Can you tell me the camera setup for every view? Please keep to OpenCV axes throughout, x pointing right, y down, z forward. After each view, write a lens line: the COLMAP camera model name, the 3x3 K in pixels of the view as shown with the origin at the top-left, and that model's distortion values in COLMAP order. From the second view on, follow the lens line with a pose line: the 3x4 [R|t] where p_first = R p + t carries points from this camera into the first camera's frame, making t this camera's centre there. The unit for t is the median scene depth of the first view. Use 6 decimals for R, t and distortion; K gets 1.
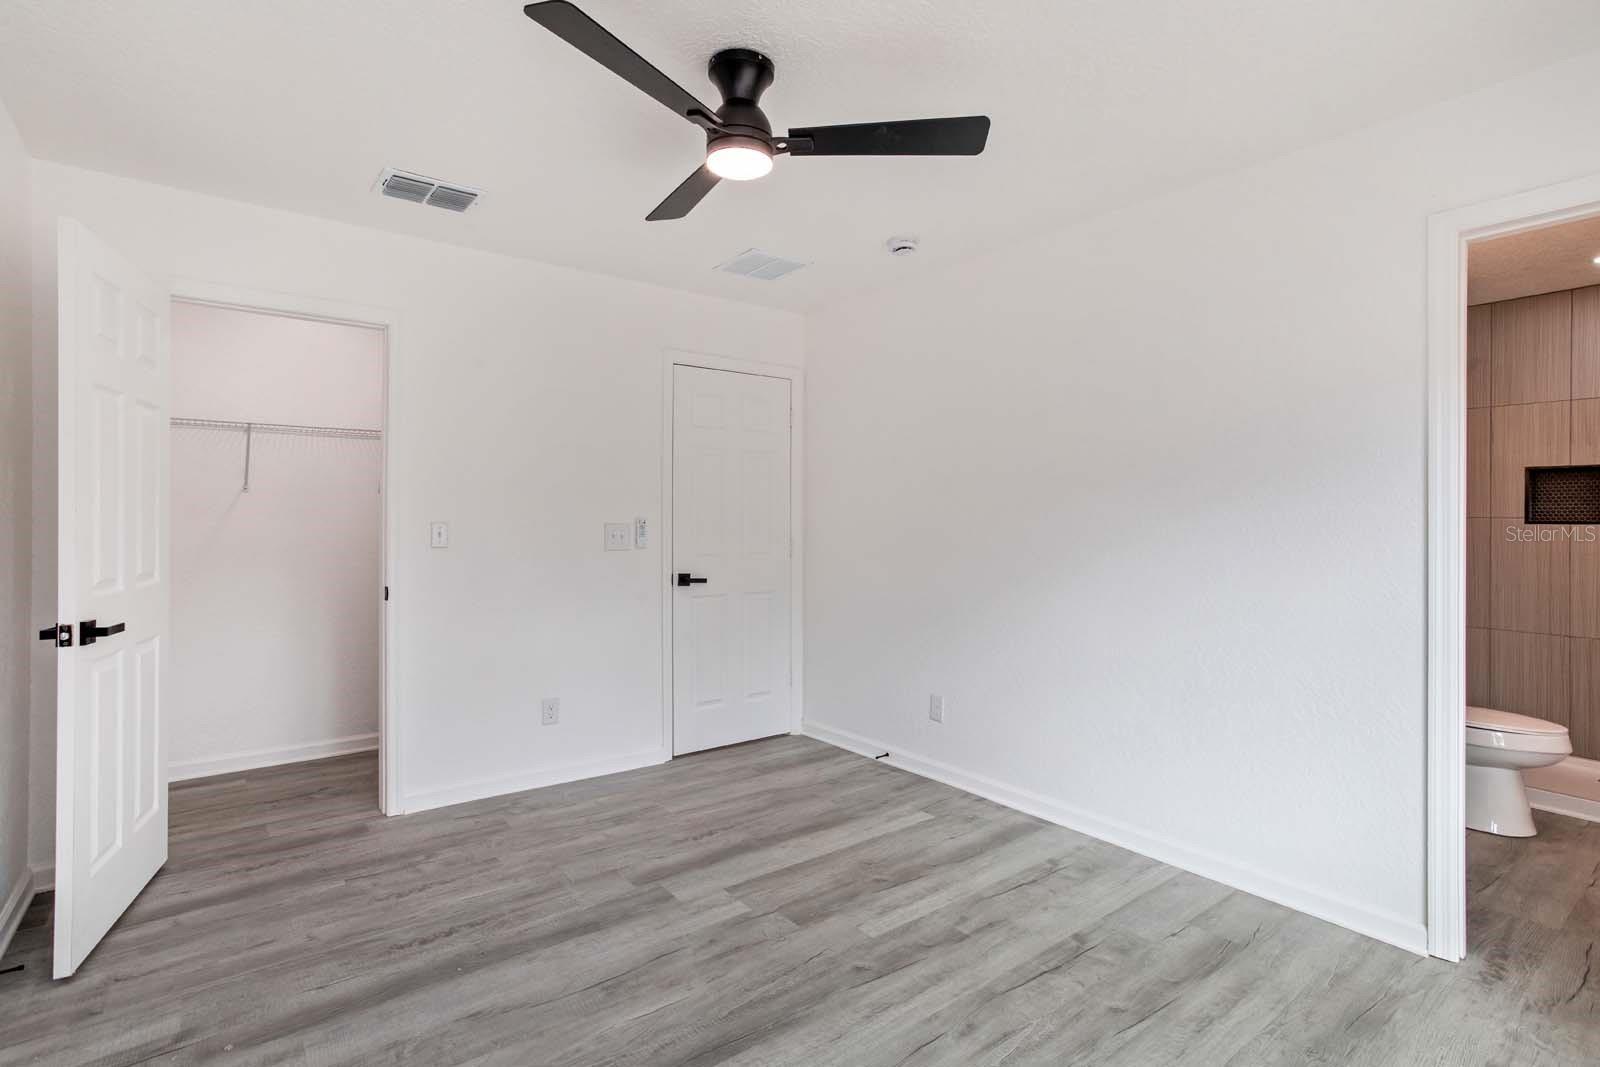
lens RADIAL K [[772.5, 0, 798.9], [0, 772.5, 511.8], [0, 0, 1]] dist [-0.046552, 0.026428]
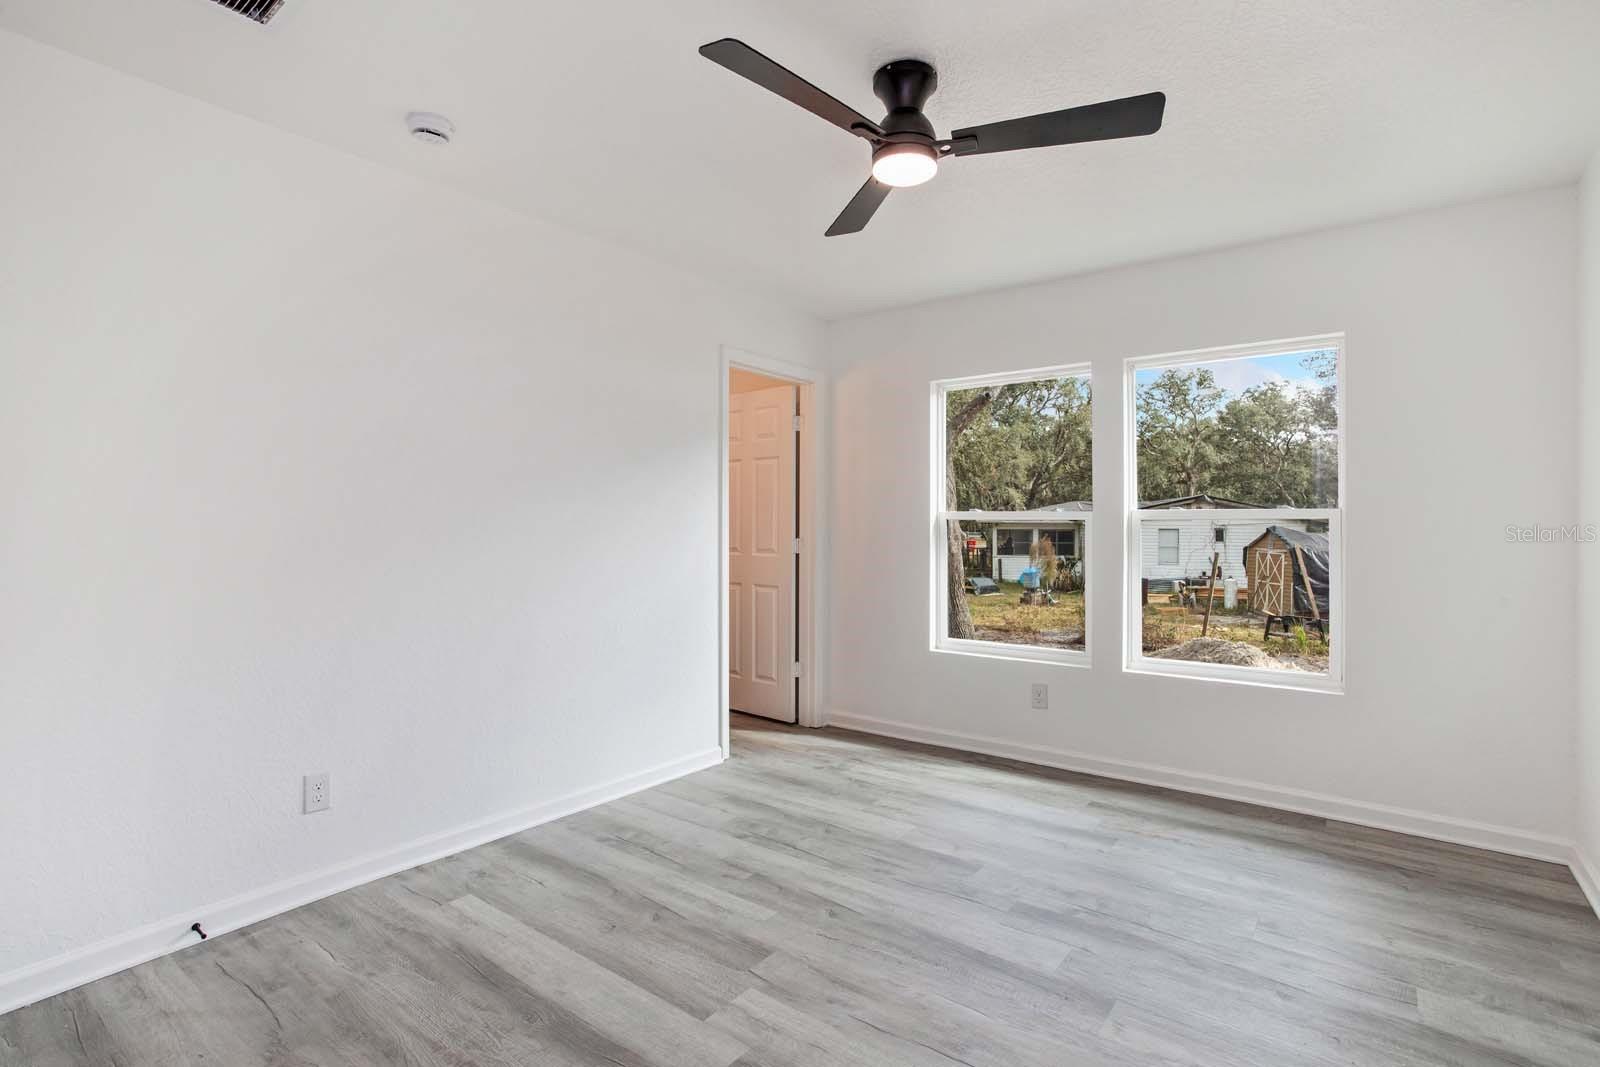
lens RADIAL K [[772.5, 0, 798.9], [0, 772.5, 511.8], [0, 0, 1]] dist [-0.046552, 0.026428]
pose [[-0.247879, 0.008922, 0.968750, -0.815924], [-0.013492, 0.999829, -0.012661, 0.019166], [-0.968697, -0.016209, -0.247716, 1.088840]]
